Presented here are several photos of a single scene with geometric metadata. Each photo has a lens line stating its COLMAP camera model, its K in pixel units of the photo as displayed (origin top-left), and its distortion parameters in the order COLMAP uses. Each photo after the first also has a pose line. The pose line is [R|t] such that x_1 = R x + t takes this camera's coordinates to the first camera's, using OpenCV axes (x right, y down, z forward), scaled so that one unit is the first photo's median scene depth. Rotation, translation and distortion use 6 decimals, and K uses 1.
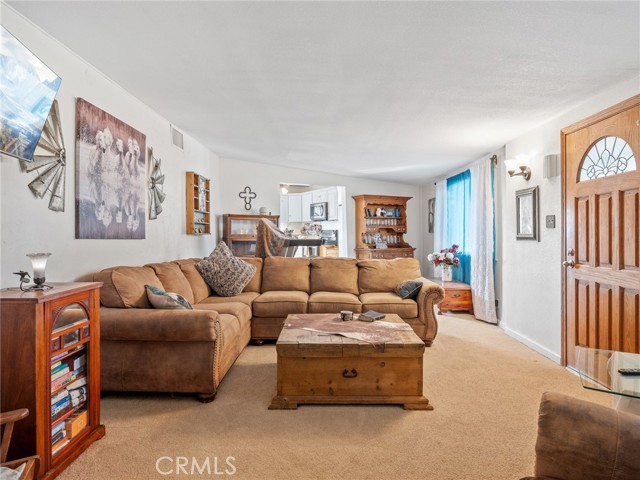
lens RADIAL K [[391.0, 0, 320.3], [0, 391.0, 237.0], [0, 0, 1]] dist [-0.000313, -0.000038]
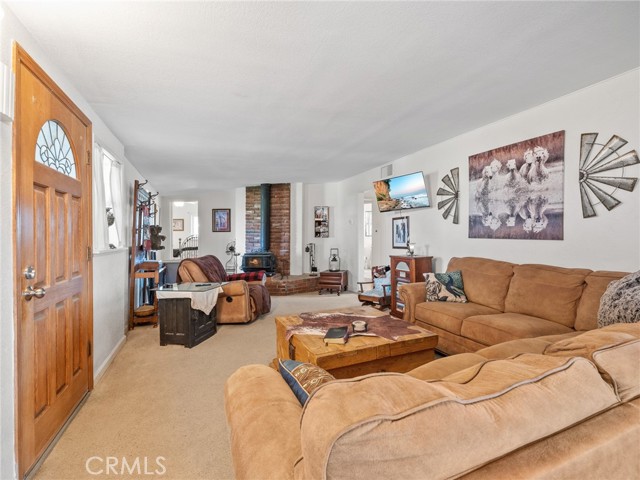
lens RADIAL K [[300.6, 0, 319.9], [0, 300.6, 238.5], [0, 0, 1]] dist [-0.000413, 0.000074]
pose [[-0.922368, 0.001958, -0.386306, 0.453644], [-0.002136, 0.999946, 0.010166, -0.005997], [0.386306, 0.010202, -0.922314, 1.762735]]
